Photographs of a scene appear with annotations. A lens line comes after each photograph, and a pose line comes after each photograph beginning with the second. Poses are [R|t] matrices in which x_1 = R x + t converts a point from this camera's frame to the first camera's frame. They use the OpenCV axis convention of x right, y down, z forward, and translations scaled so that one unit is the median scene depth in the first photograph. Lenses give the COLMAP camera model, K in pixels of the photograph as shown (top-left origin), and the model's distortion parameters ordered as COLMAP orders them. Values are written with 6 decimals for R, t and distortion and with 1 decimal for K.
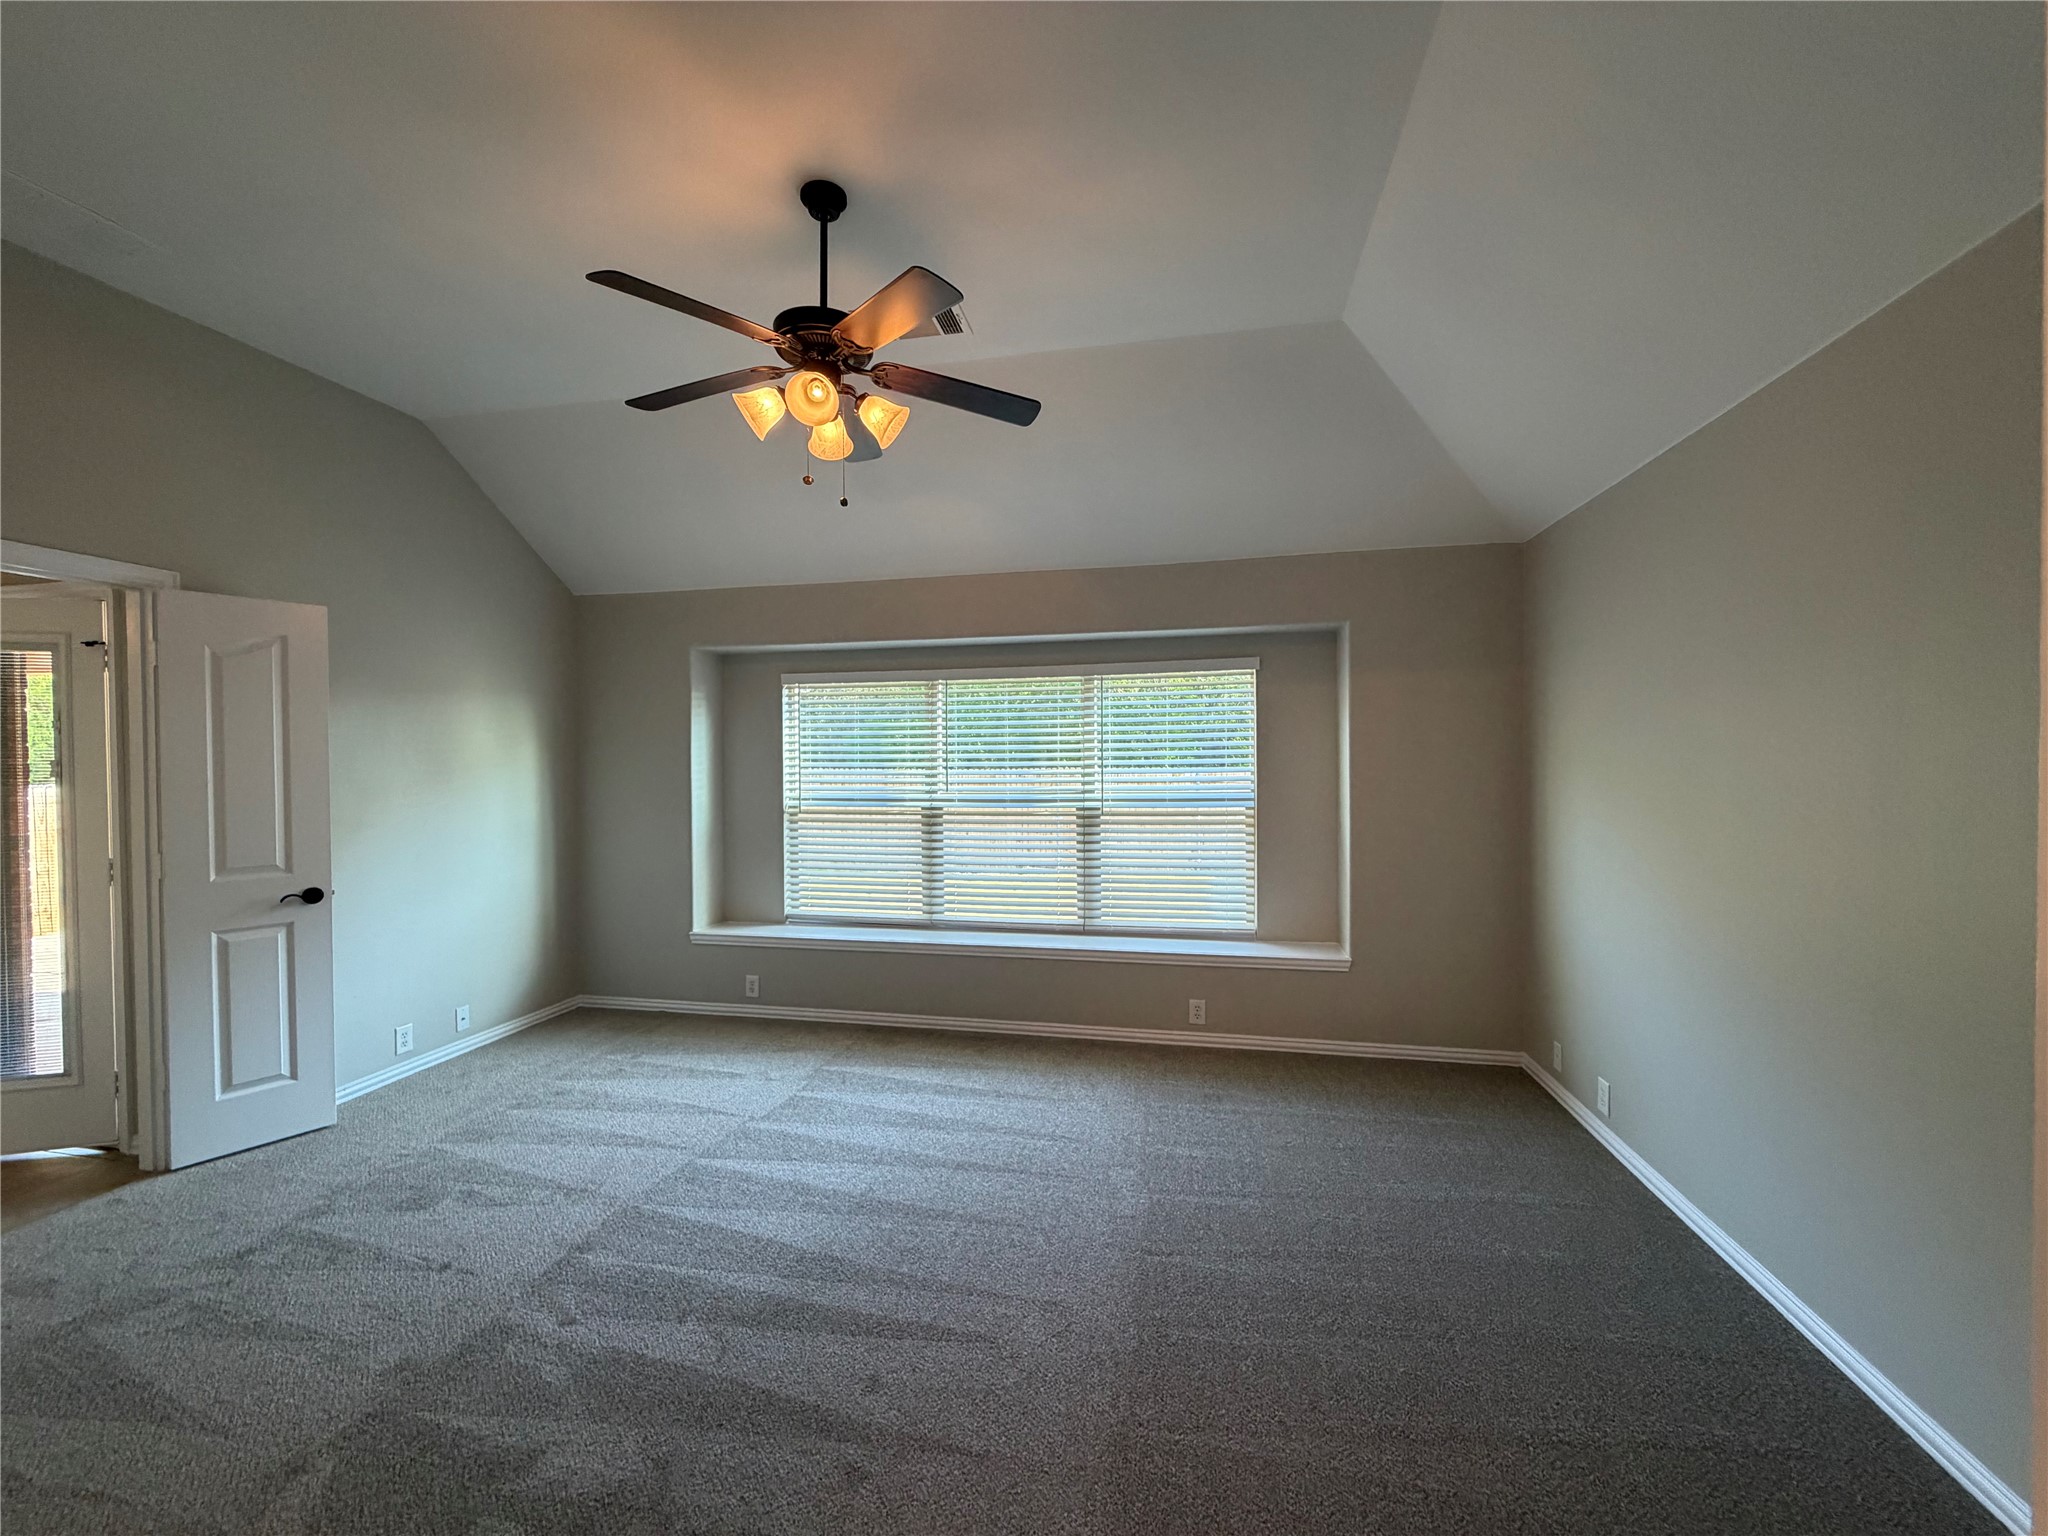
lens RADIAL K [[819.3, 0, 1019.1], [0, 819.3, 770.0], [0, 0, 1]] dist [0.001918, -0.000214]
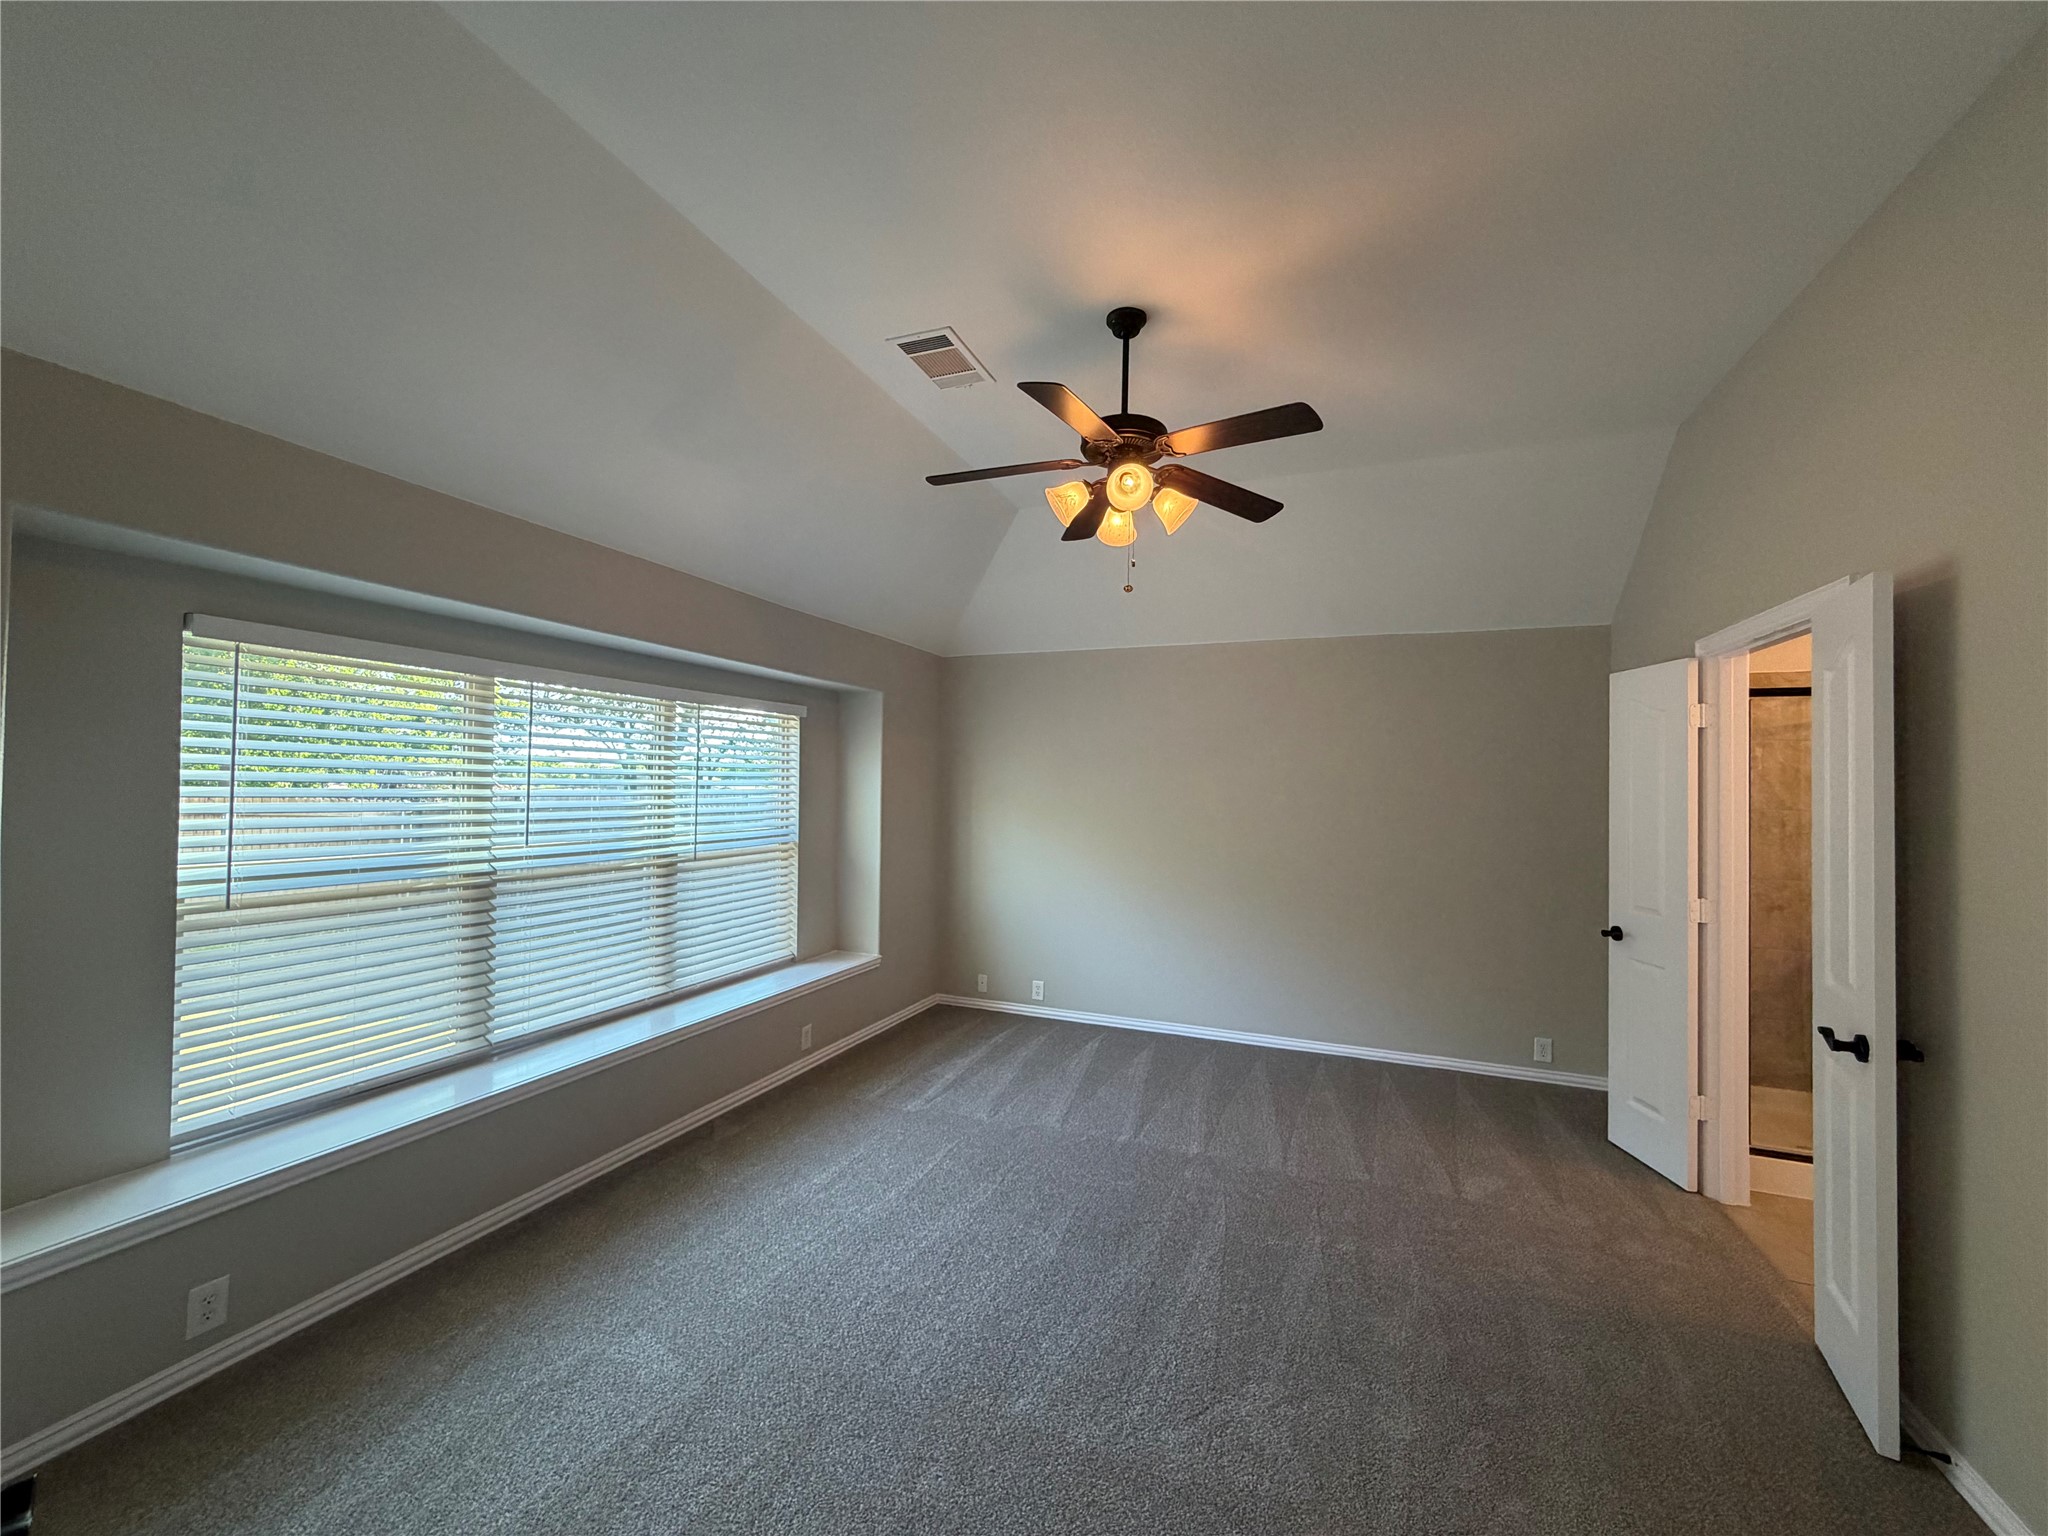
lens RADIAL K [[819.3, 0, 1019.1], [0, 819.3, 770.0], [0, 0, 1]] dist [0.001918, -0.000214]
pose [[0.189401, 0.026414, 0.981544, -0.679897], [0.002532, 0.999622, -0.027390, -0.016544], [-0.981897, 0.007673, 0.189262, 0.470940]]
